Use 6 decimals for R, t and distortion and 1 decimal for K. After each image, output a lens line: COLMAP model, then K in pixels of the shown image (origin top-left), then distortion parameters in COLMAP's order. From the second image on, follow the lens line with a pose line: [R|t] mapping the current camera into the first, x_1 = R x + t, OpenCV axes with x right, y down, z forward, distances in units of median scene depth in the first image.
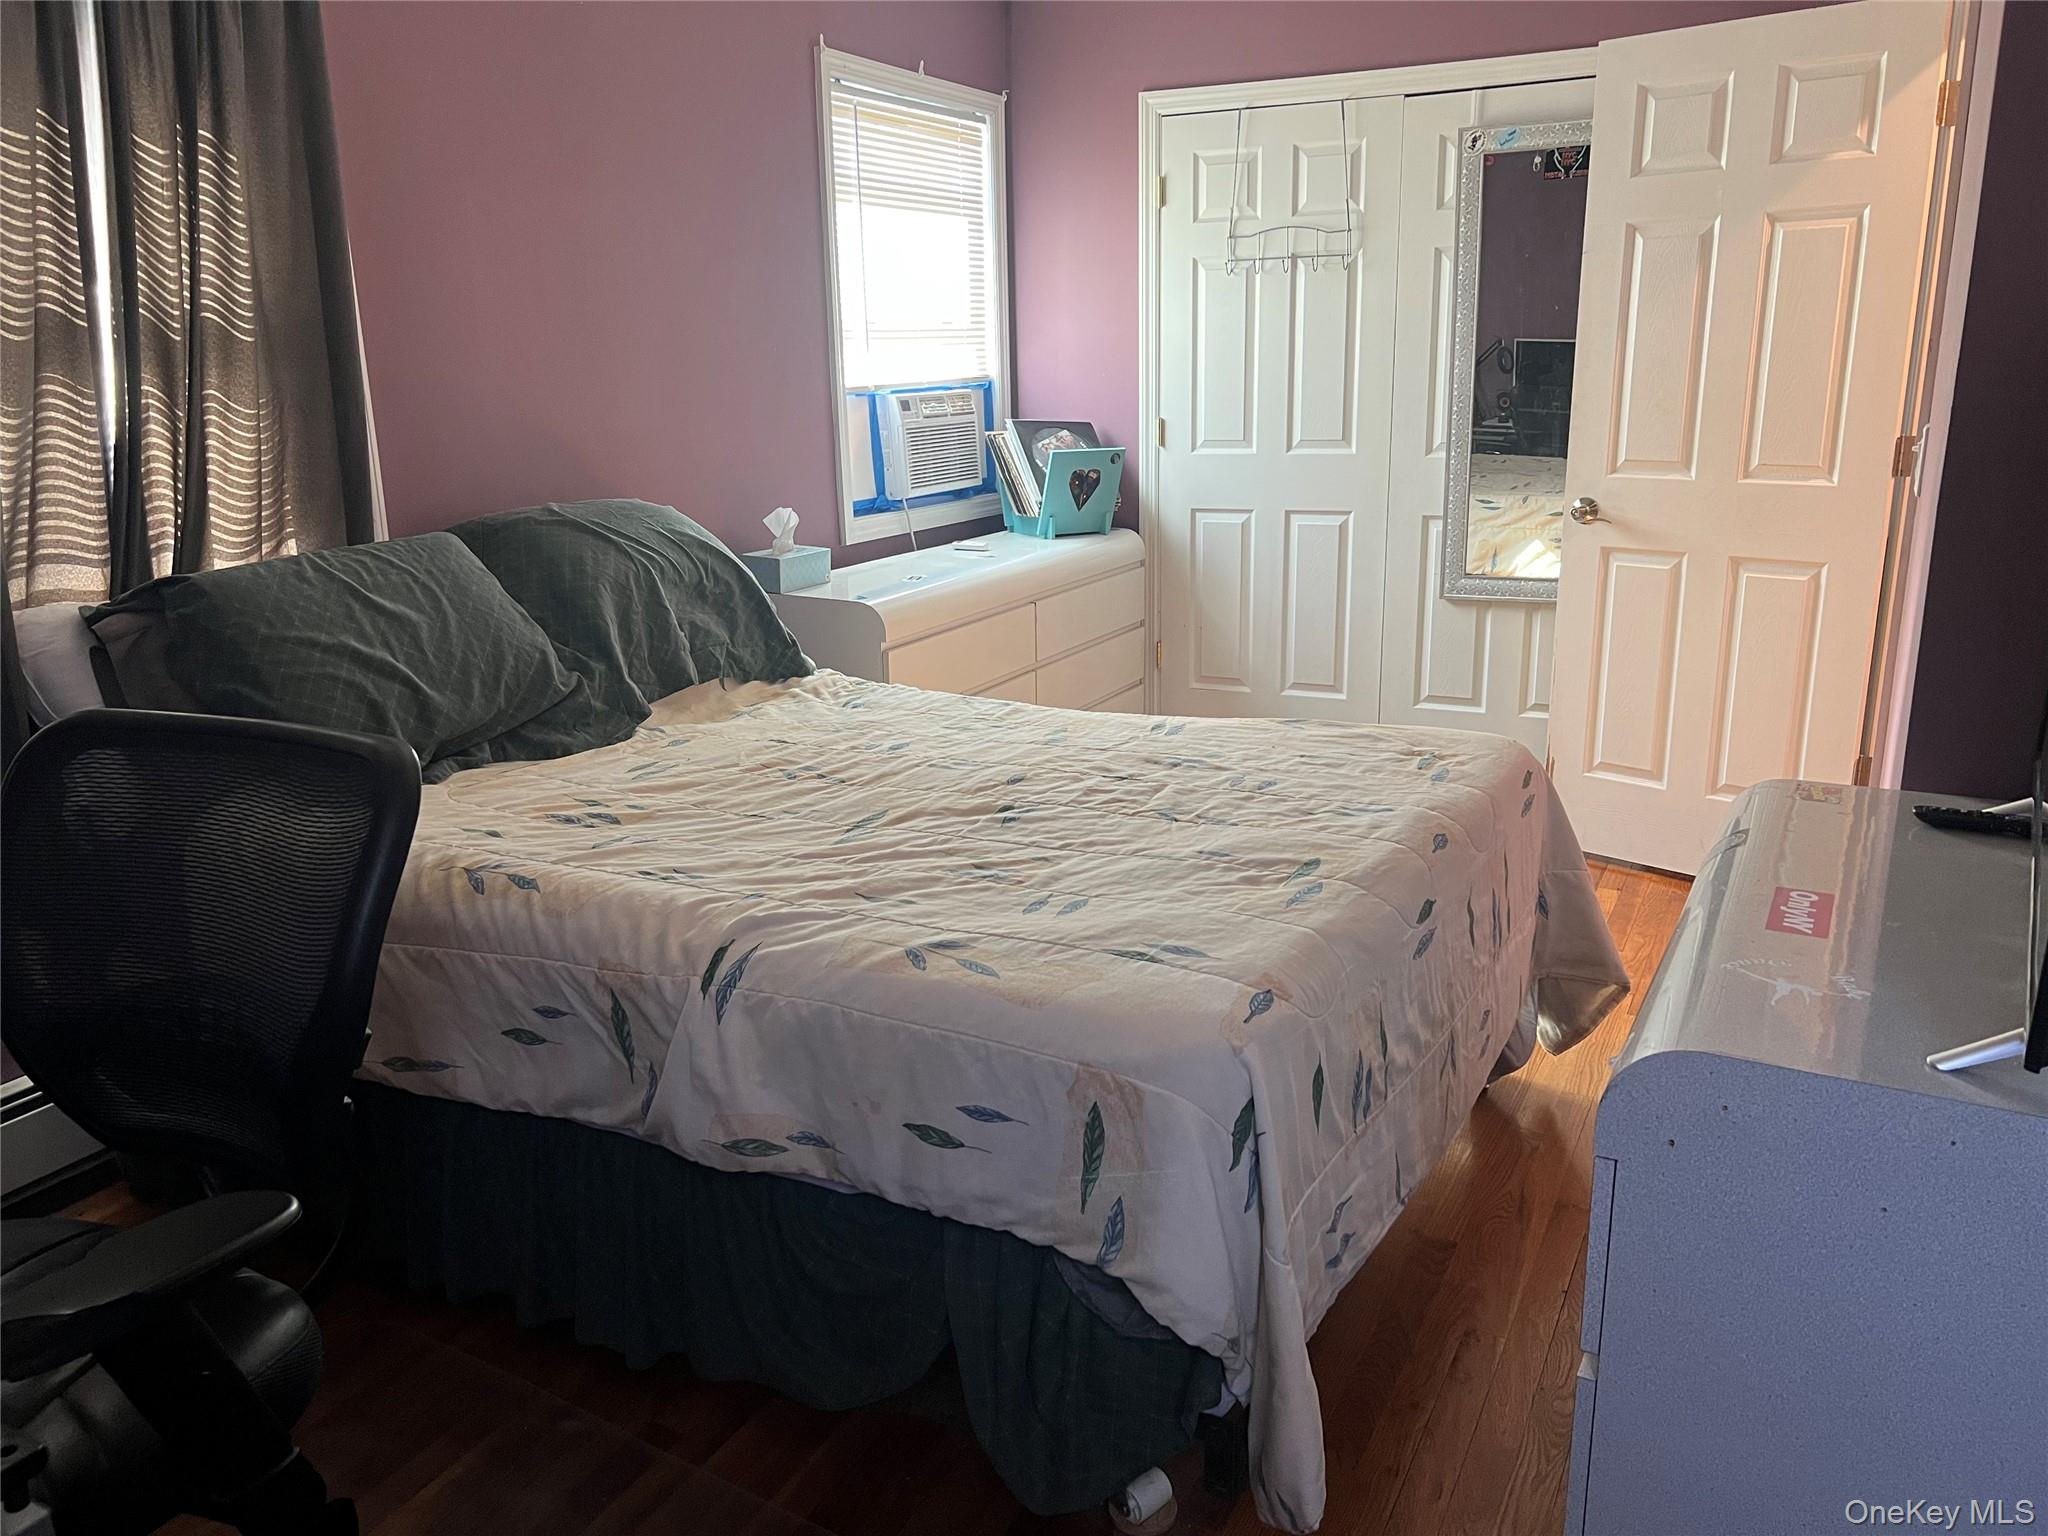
lens RADIAL K [[1527.6, 0, 1020.3], [0, 1527.6, 762.4], [0, 0, 1]] dist [0.060378, -0.069491]
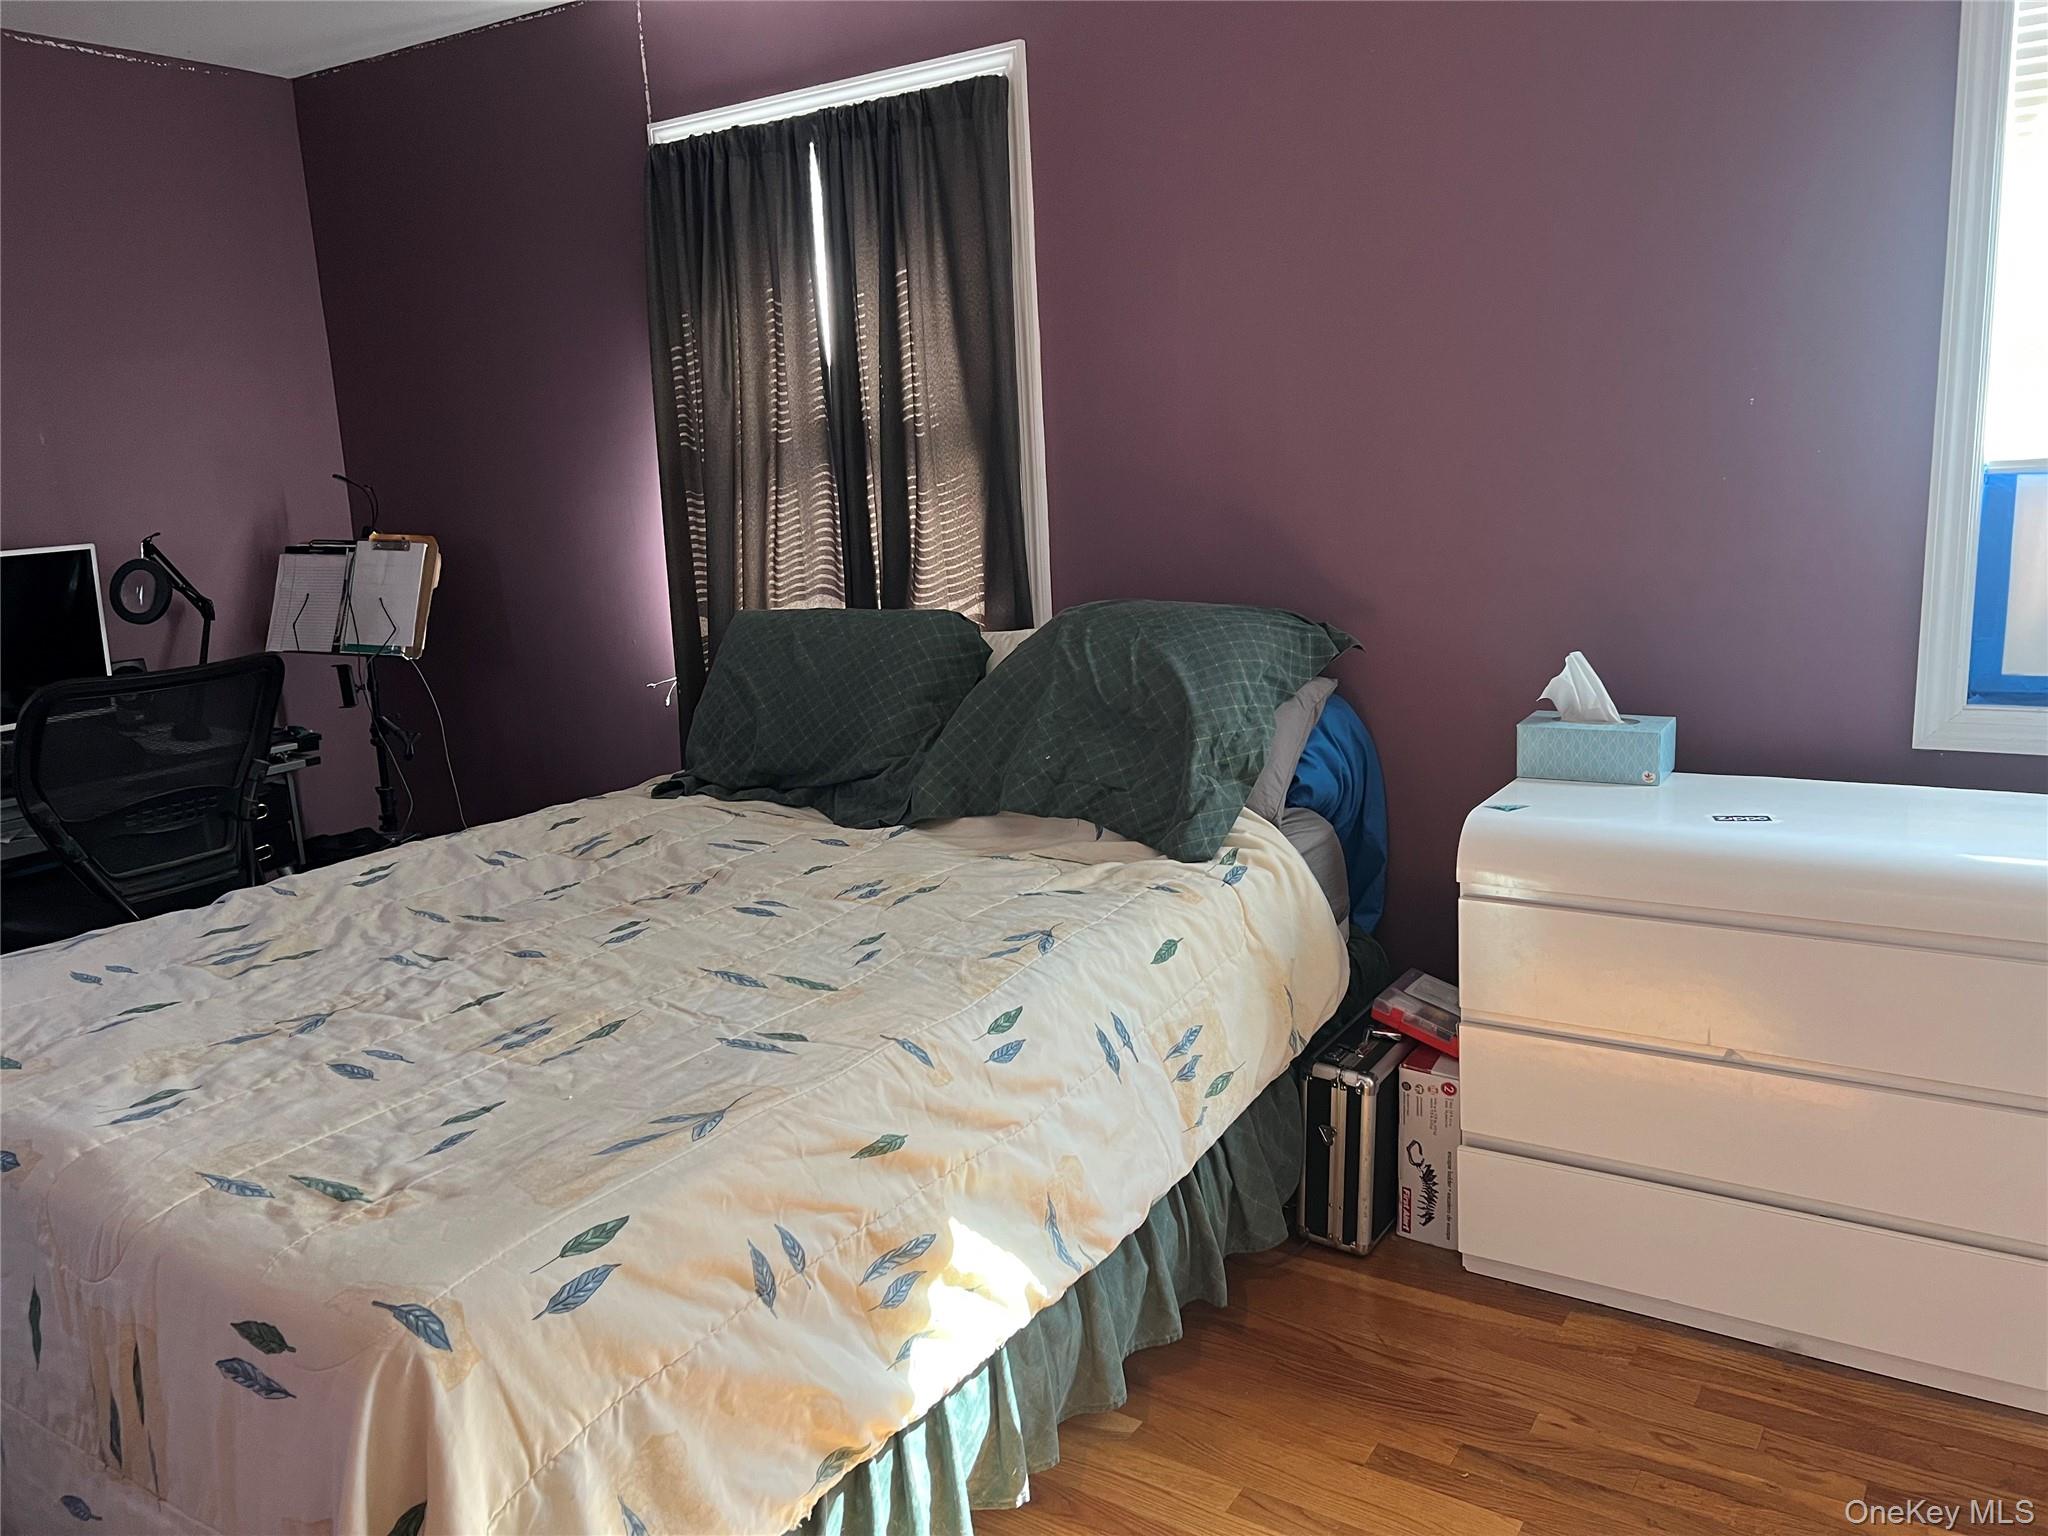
lens RADIAL K [[1631.0, 0, 1020.7], [0, 1631.0, 766.3], [0, 0, 1]] dist [-0.007270, -0.000921]
pose [[-0.078941, 0.224068, -0.971371, 0.815270], [-0.226070, 0.945001, 0.236358, -0.356193], [0.970907, 0.238256, -0.023945, 1.263845]]
